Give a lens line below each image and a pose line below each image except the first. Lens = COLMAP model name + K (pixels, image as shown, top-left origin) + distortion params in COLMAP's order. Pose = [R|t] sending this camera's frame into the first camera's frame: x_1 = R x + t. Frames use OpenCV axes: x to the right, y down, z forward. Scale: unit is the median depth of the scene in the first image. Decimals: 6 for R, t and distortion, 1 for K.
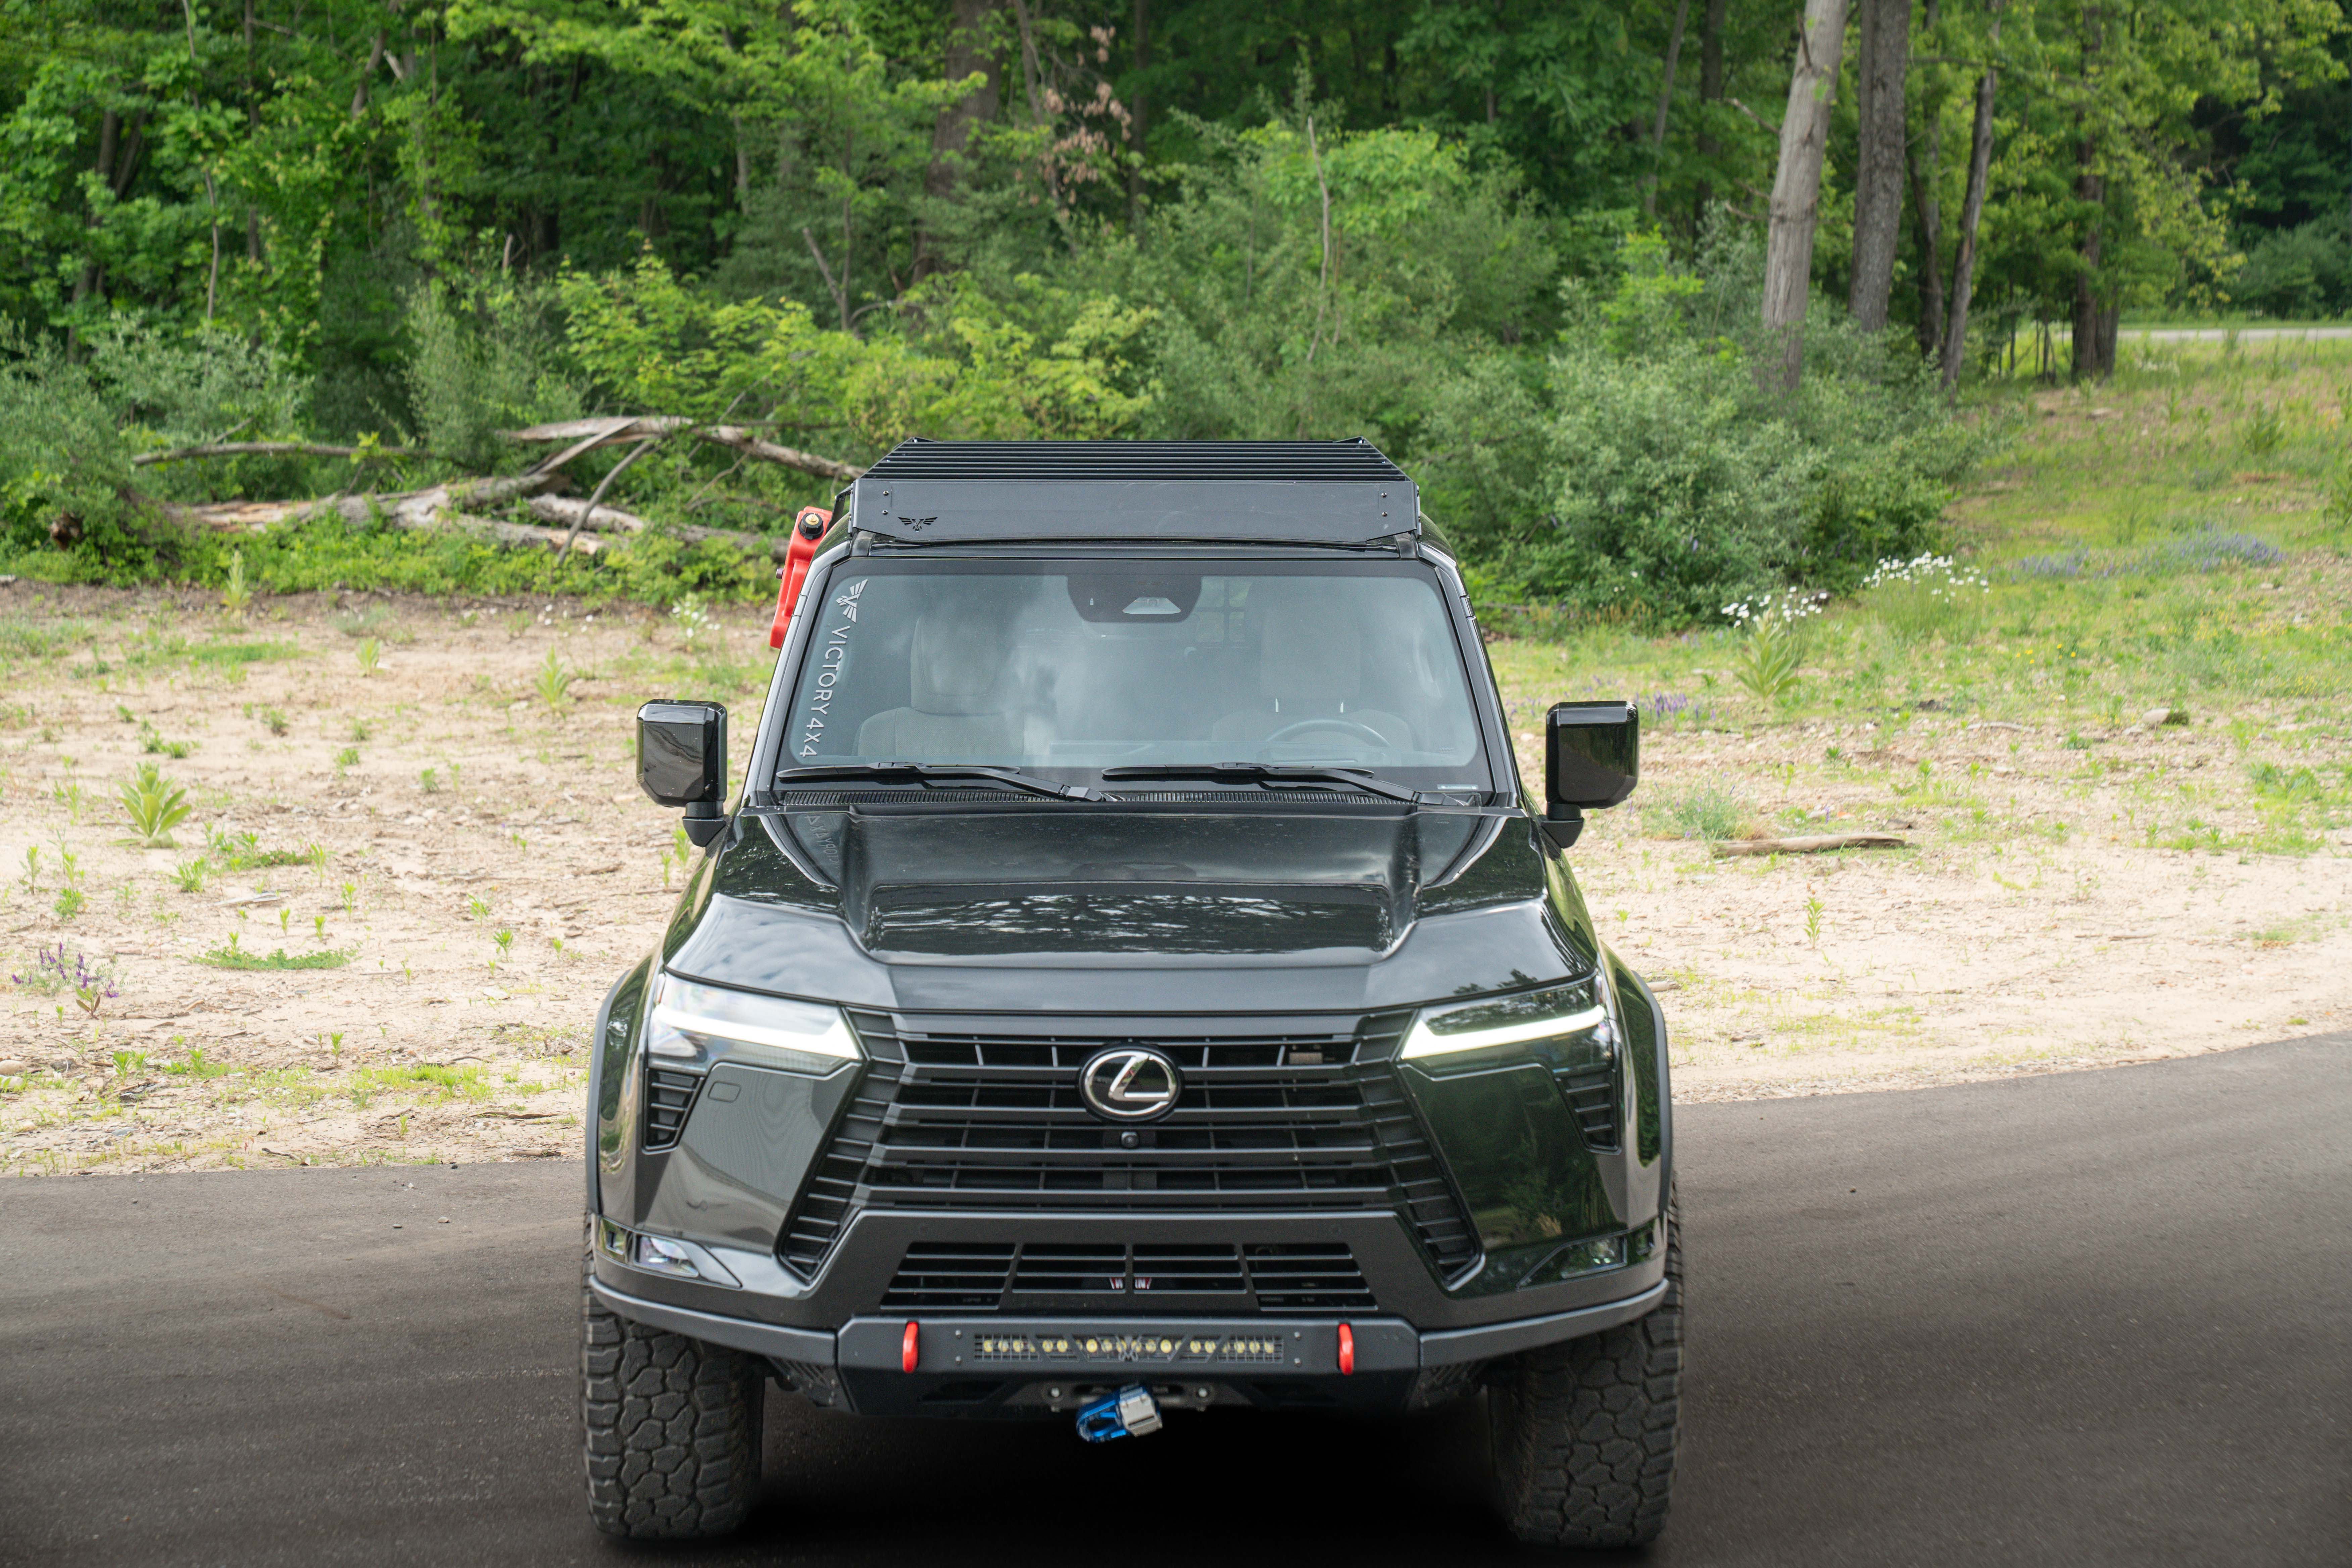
lens RADIAL K [[4528.9, 0, 1149.0], [0, 4528.9, 781.3], [0, 0, 1]] dist [0.349093, 0.317250]
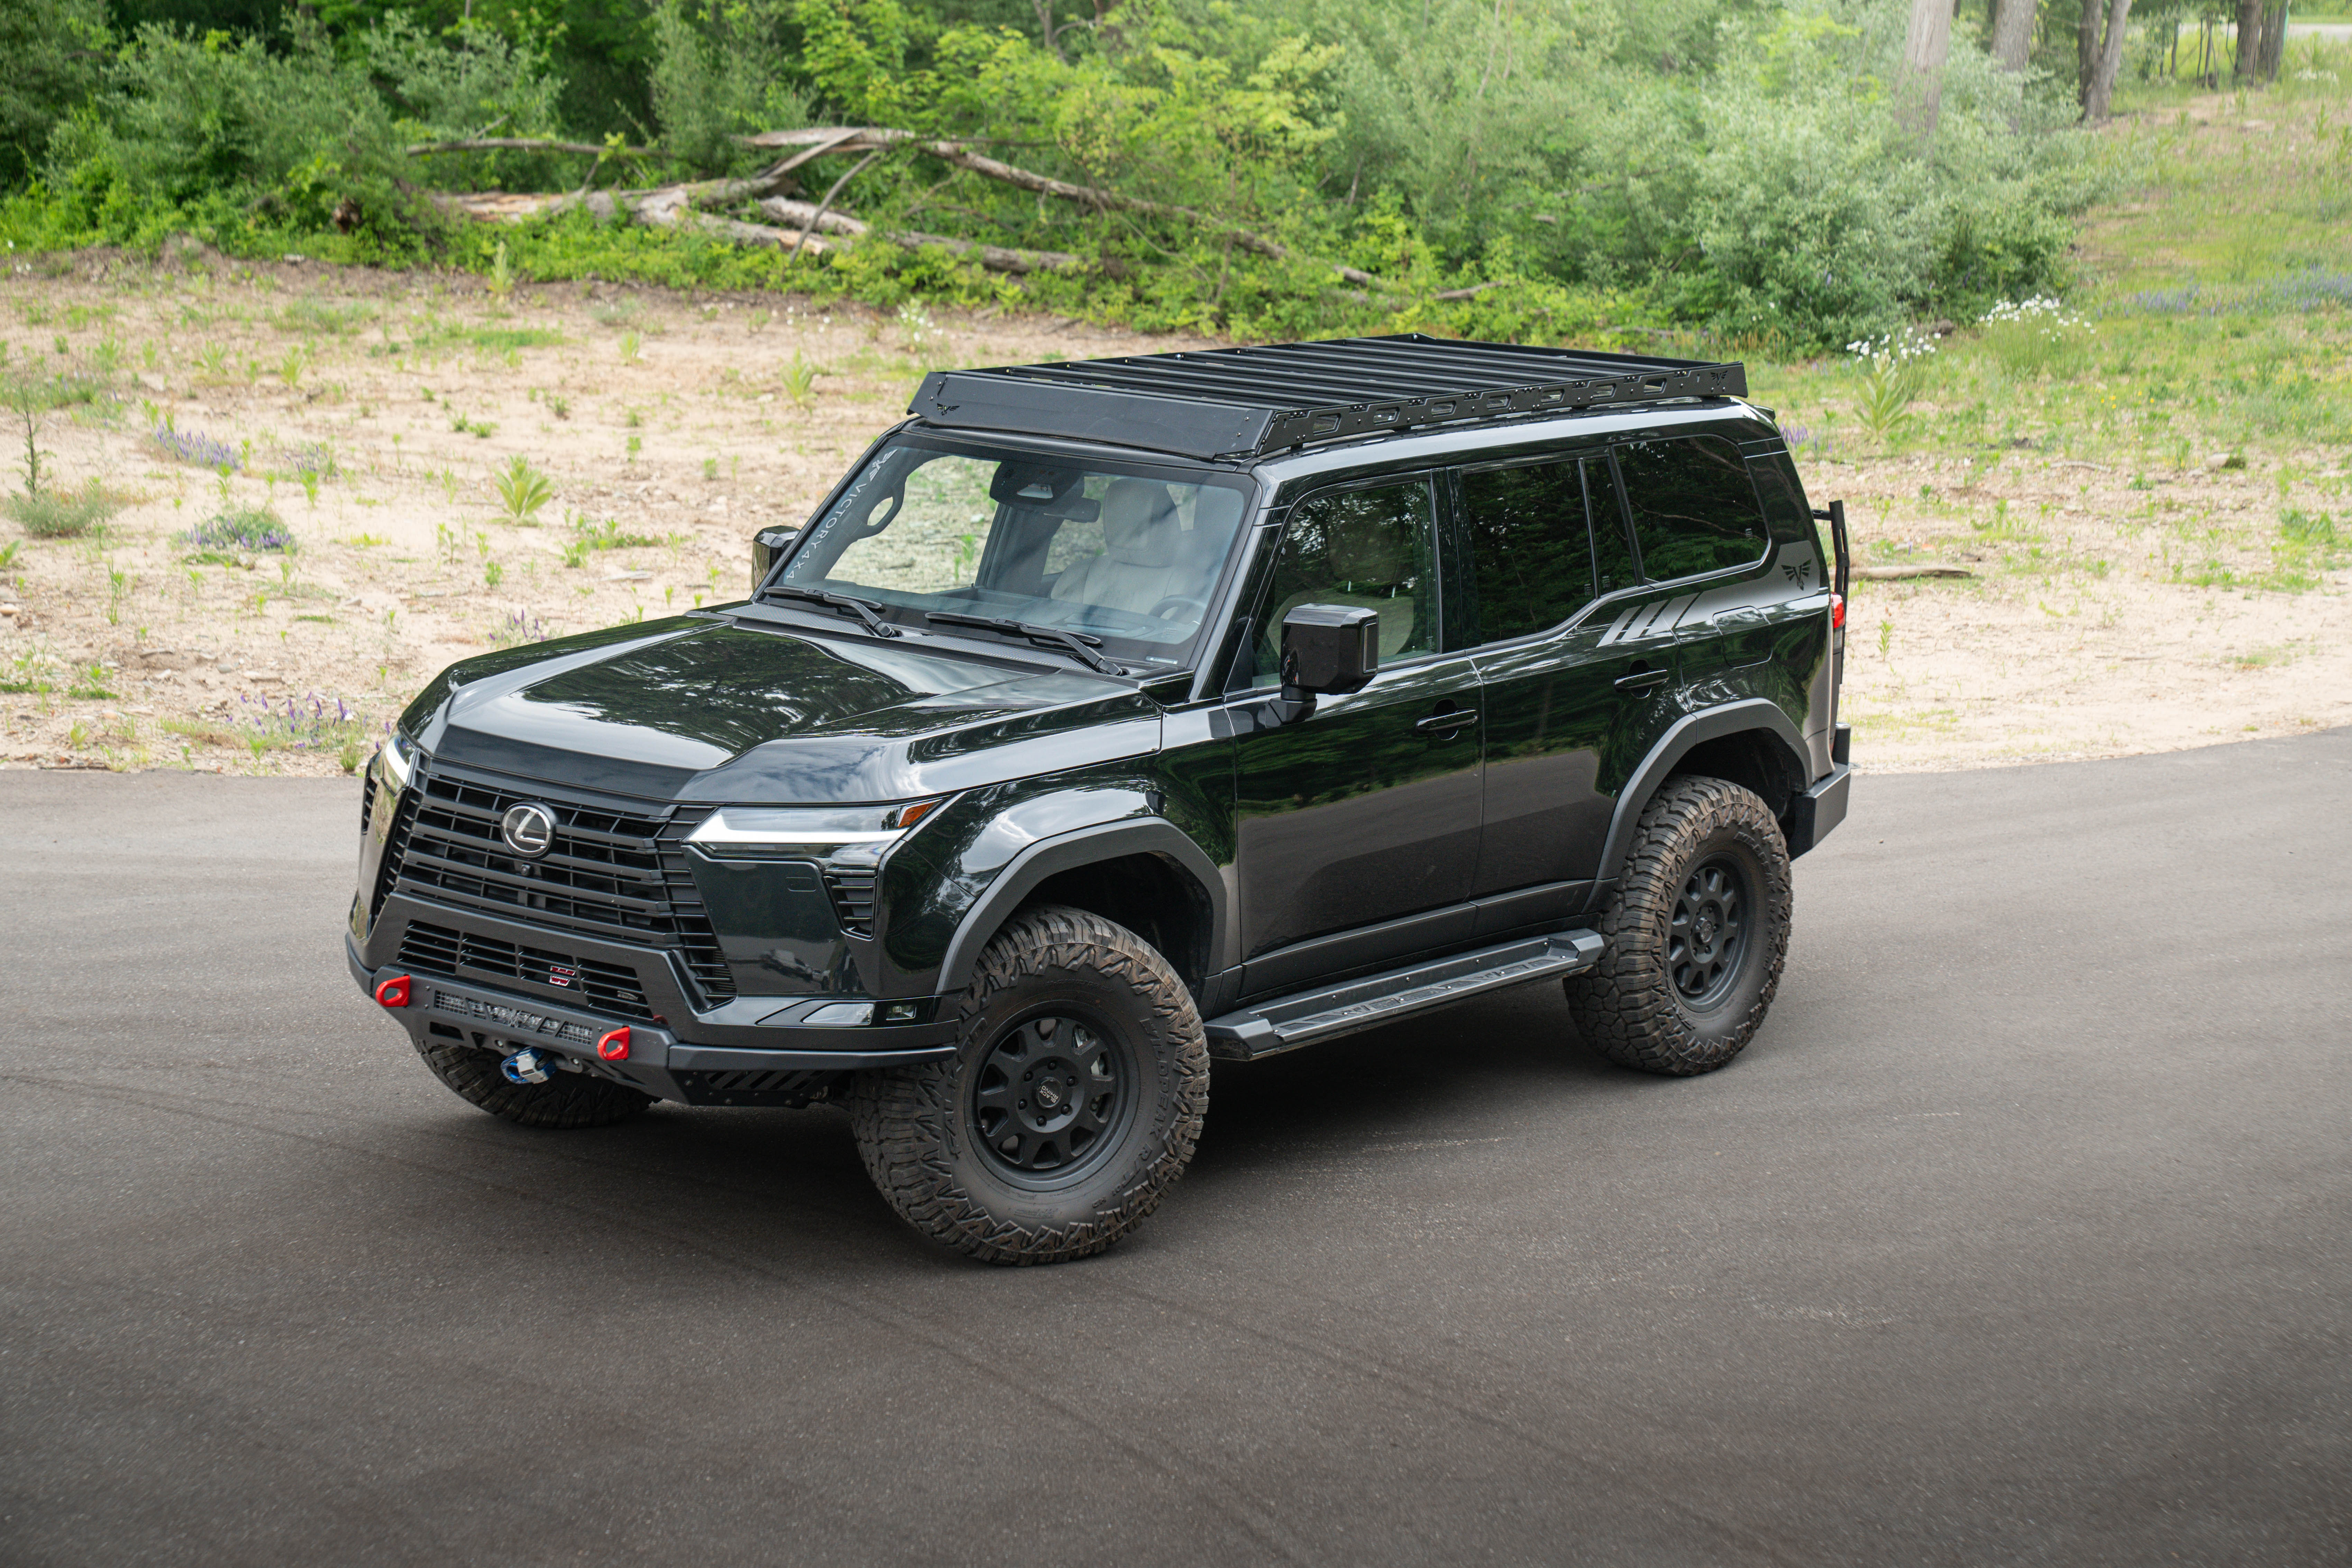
lens RADIAL K [[4671.7, 0, 1130.3], [0, 4671.7, 779.4], [0, 0, 1]] dist [0.349885, 0.121516]
pose [[0.998985, 0.035163, -0.028164, -0.011035], [-0.033059, 0.996860, 0.071956, -0.008024], [0.030606, -0.070952, 0.997010, -0.139657]]
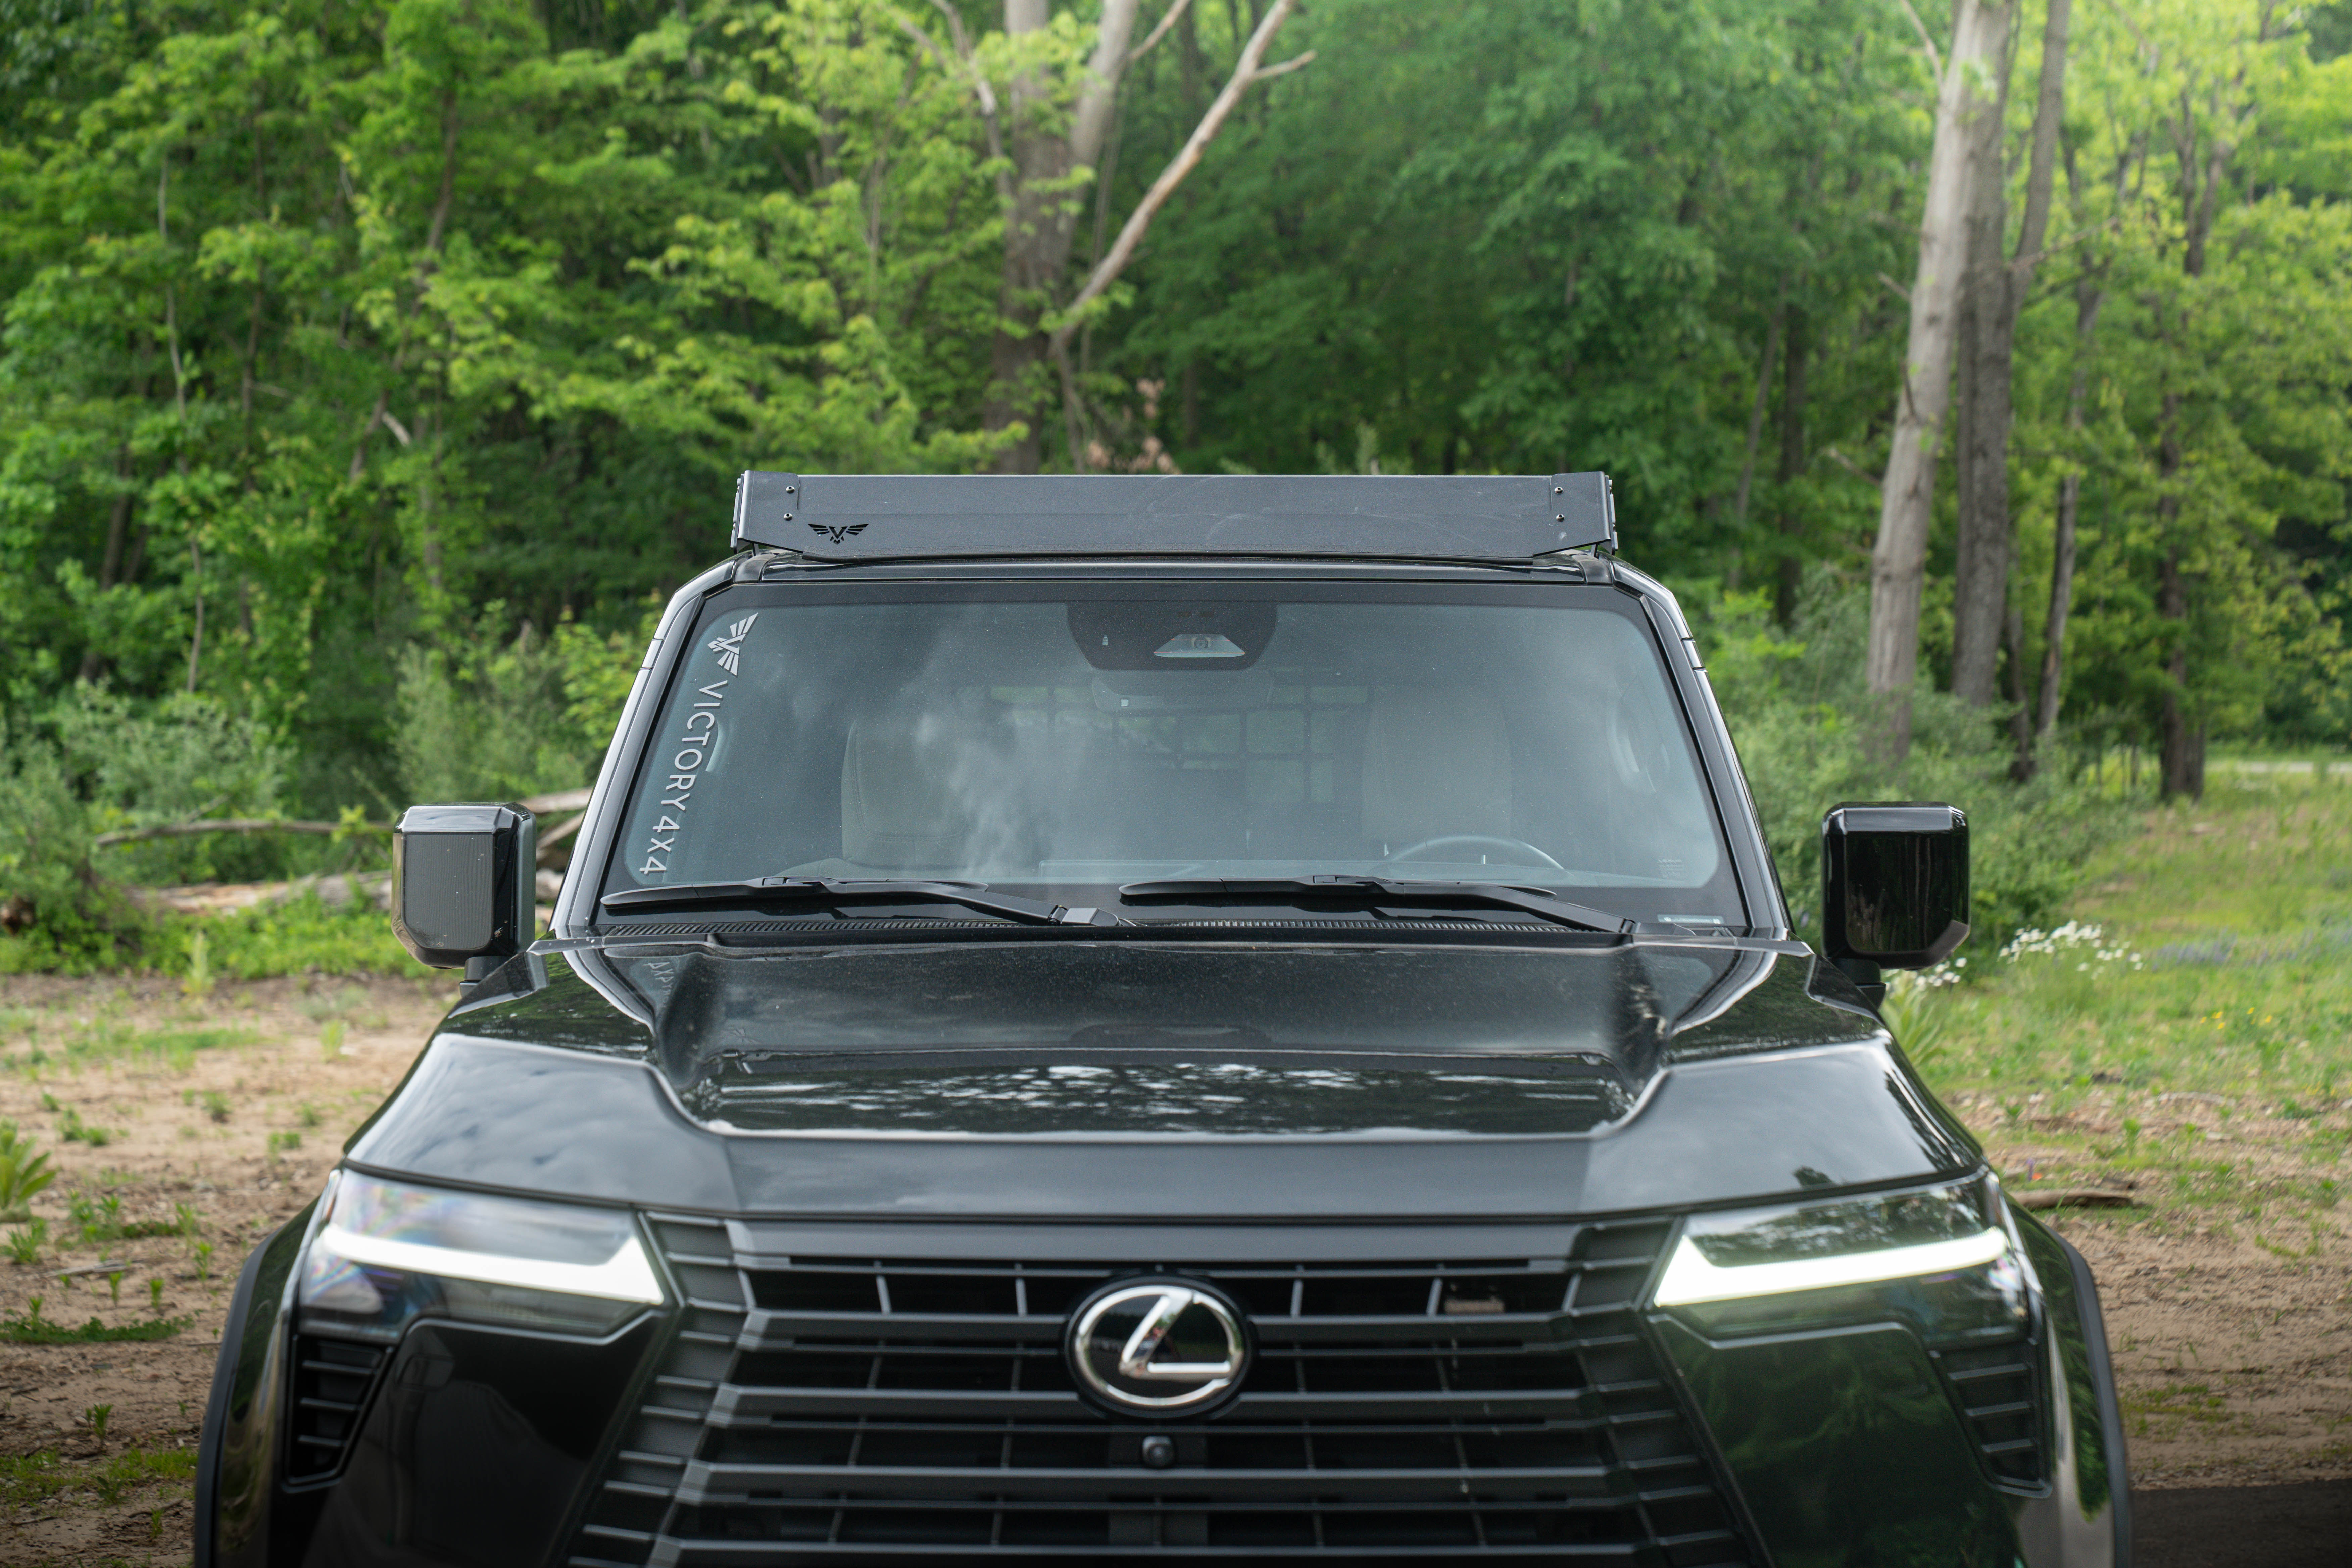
lens RADIAL K [[4528.9, 0, 1149.0], [0, 4528.9, 781.3], [0, 0, 1]] dist [0.349093, 0.317250]
pose [[0.999934, -0.000176, -0.011481, 0.000205], [-0.000972, 0.994993, -0.099939, 0.011162], [0.011441, 0.099944, 0.994927, 0.093094]]
